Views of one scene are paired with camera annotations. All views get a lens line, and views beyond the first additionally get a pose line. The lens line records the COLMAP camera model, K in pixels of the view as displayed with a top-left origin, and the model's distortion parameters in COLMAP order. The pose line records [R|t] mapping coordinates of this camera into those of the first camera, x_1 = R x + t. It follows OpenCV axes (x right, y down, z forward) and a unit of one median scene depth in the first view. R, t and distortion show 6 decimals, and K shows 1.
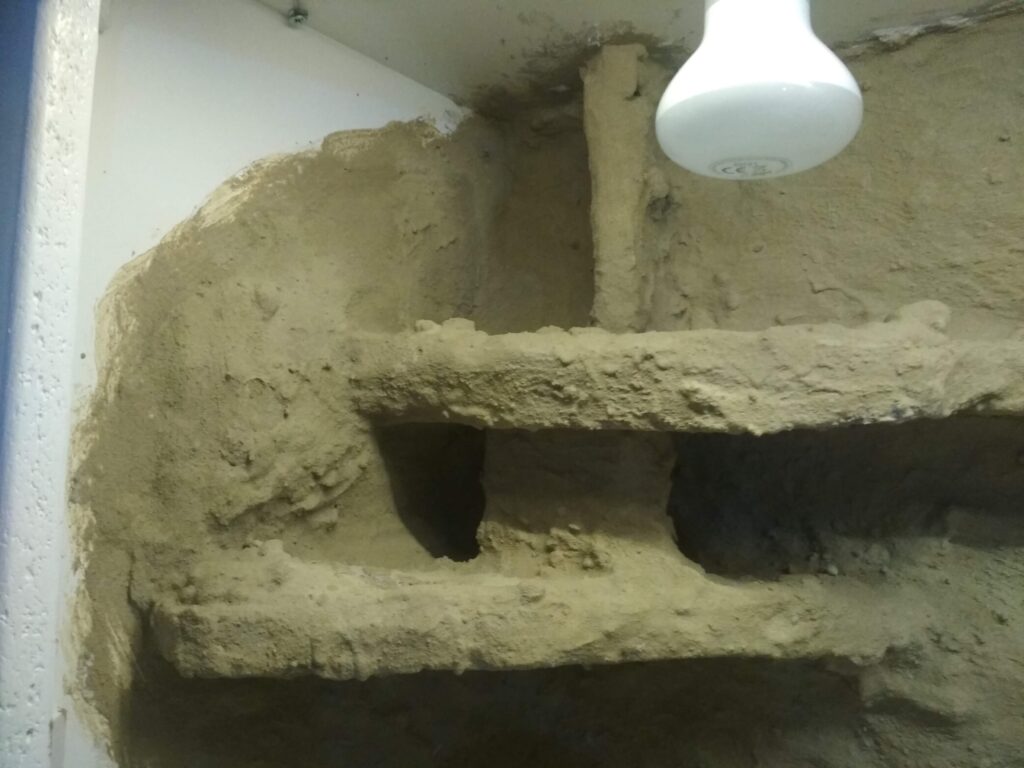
lens RADIAL K [[921.3, 0, 512.0], [0, 921.3, 384.0], [0, 0, 1]] dist [0.086962, -0.227347]
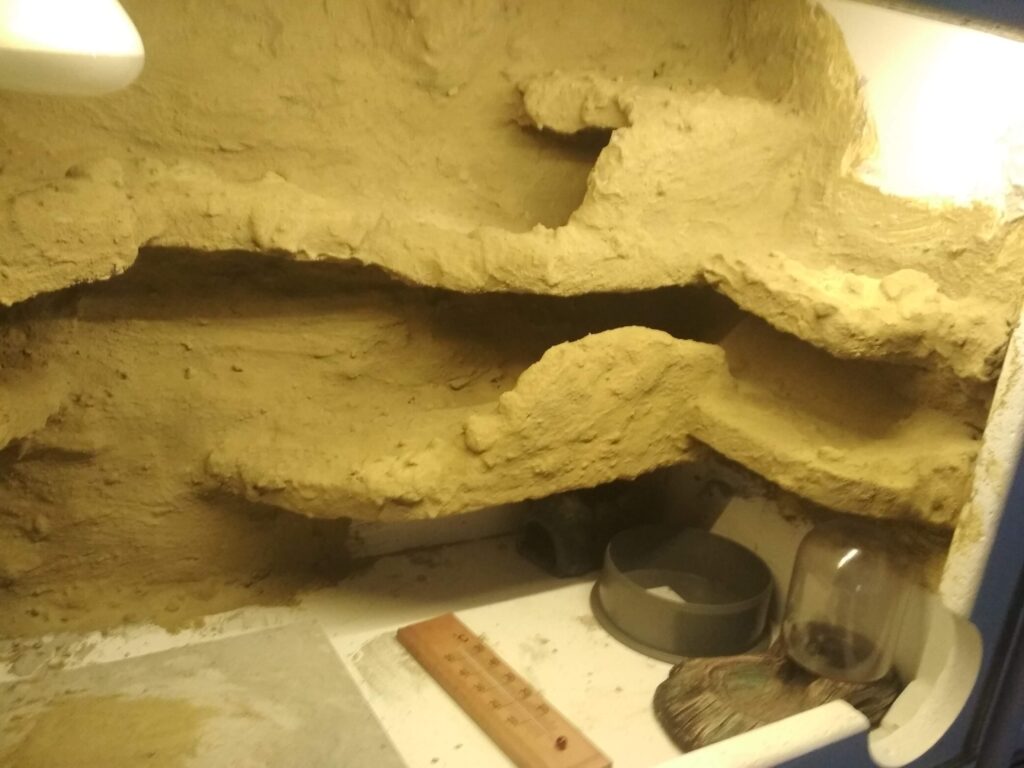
lens RADIAL K [[921.3, 0, 512.0], [0, 921.3, 384.0], [0, 0, 1]] dist [0.086962, -0.227347]
pose [[0.405870, -0.262863, 0.875313, -0.425181], [-0.169827, 0.919373, 0.354841, -0.308899], [-0.898013, -0.292671, 0.328505, 0.048106]]
